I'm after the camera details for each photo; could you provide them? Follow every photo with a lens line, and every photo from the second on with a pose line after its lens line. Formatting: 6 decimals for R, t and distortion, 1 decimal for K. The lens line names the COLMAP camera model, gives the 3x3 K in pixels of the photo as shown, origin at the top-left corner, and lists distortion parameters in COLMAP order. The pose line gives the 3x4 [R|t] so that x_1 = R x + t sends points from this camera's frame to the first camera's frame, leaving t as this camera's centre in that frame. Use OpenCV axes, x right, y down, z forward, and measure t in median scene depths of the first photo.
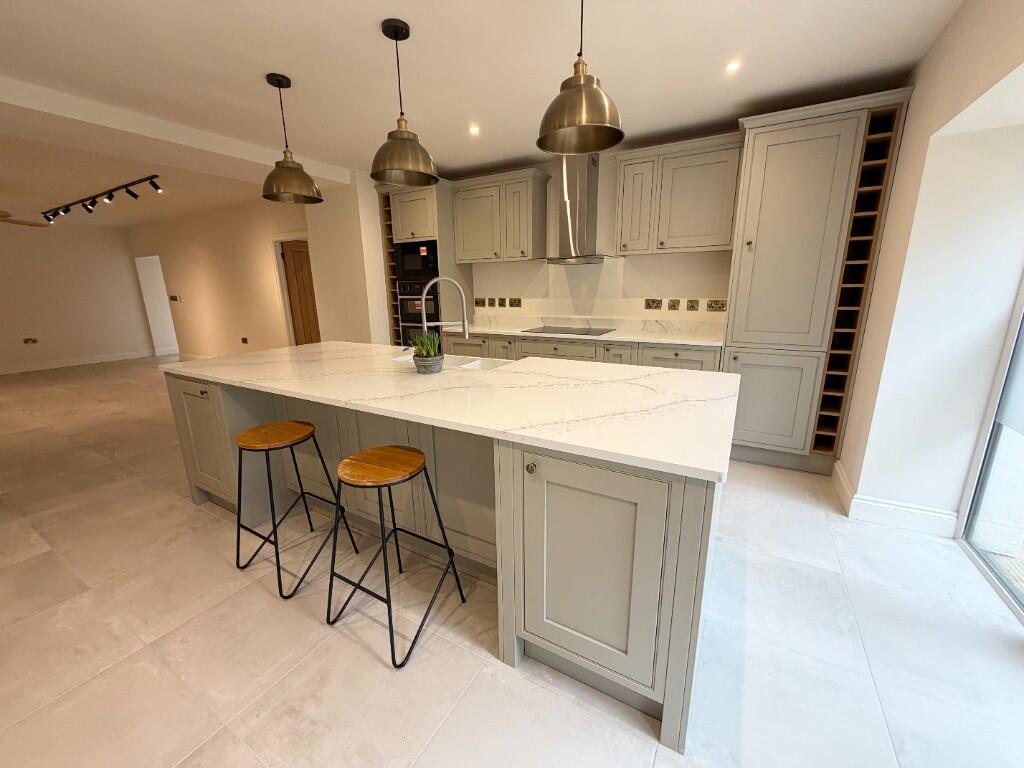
lens RADIAL K [[408.5, 0, 512.0], [0, 408.5, 384.0], [0, 0, 1]] dist [-0.000136, -0.000040]
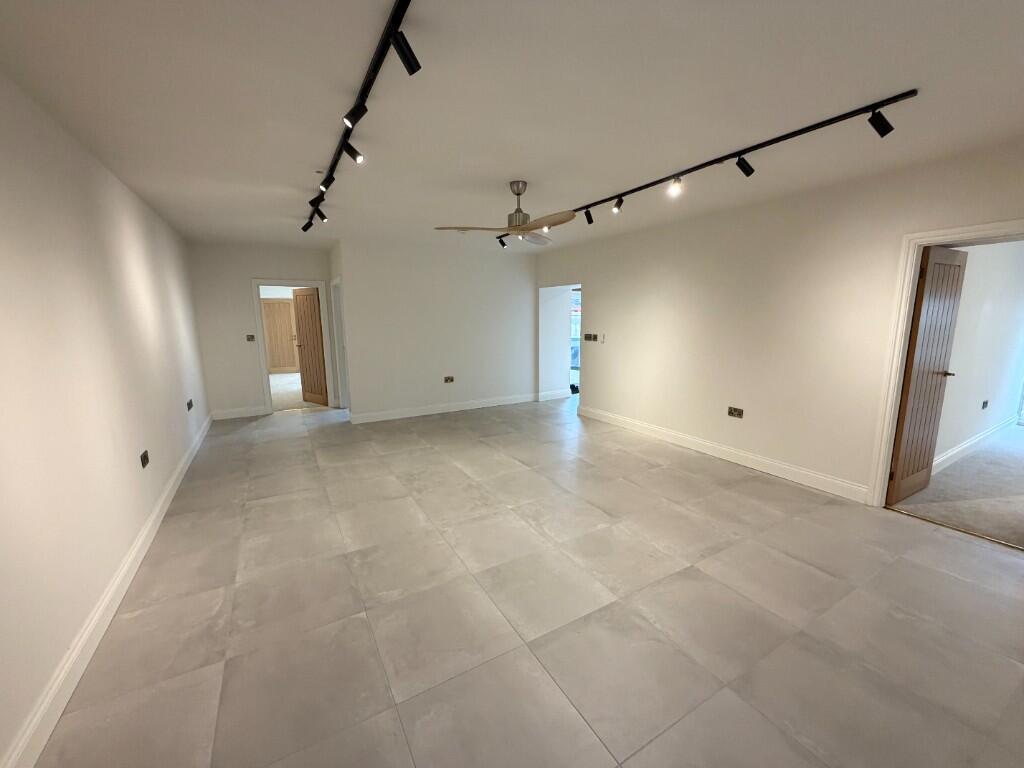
lens RADIAL K [[408.5, 0, 512.0], [0, 408.5, 384.0], [0, 0, 1]] dist [-0.000136, -0.000040]
pose [[0.870111, 0.088715, -0.484806, -0.780843], [-0.120772, 0.992055, -0.035221, -0.102527], [0.477829, 0.089197, 0.873912, 0.340842]]
